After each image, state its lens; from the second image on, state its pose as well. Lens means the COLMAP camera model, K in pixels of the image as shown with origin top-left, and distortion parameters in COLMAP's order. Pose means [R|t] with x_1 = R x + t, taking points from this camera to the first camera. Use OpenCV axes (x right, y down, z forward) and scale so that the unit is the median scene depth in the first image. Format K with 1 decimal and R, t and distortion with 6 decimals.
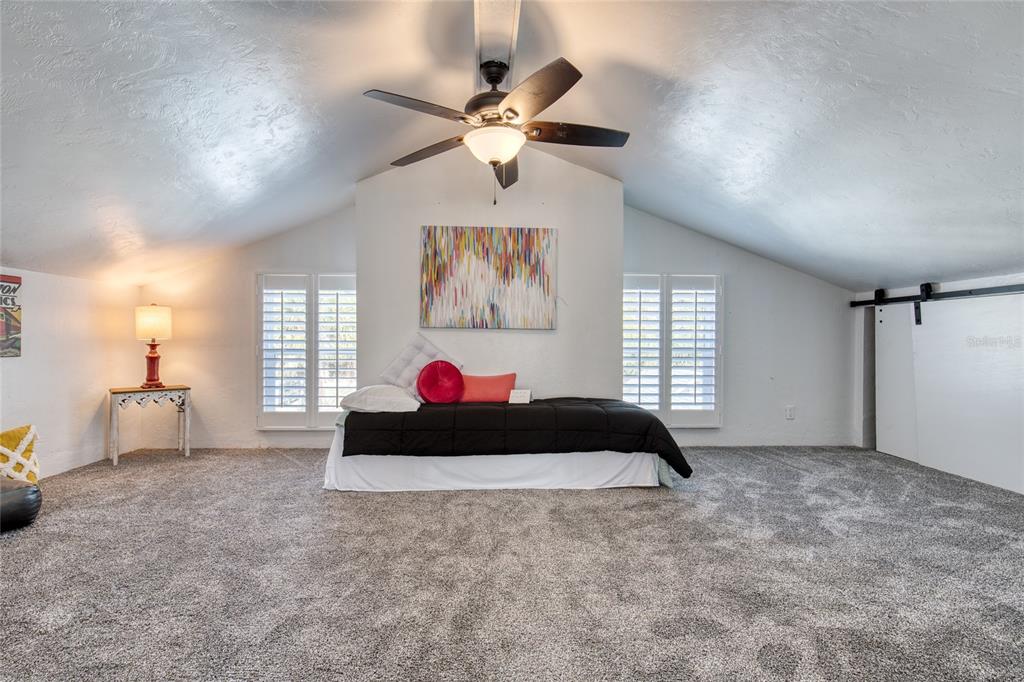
lens RADIAL K [[478.0, 0, 496.1], [0, 478.0, 341.6], [0, 0, 1]] dist [-0.027768, 0.012591]
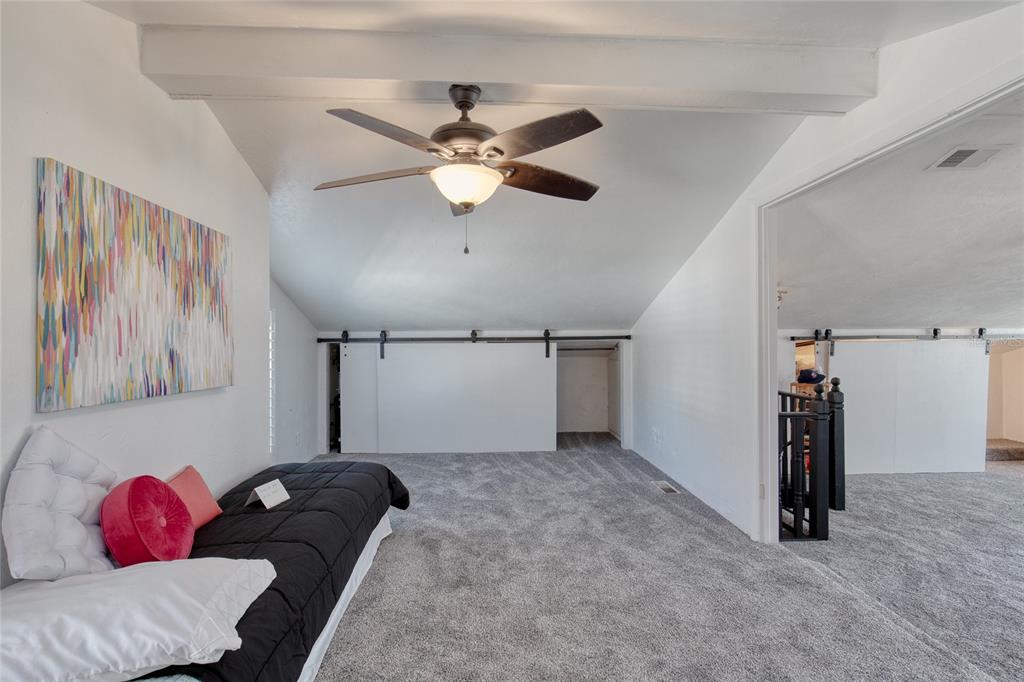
lens RADIAL K [[478.0, 0, 496.1], [0, 478.0, 341.6], [0, 0, 1]] dist [-0.027768, 0.012591]
pose [[-0.026657, -0.004927, 0.999633, -0.563040], [0.008714, 0.999949, 0.005160, -0.088171], [-0.999607, 0.008849, -0.026612, 0.640073]]
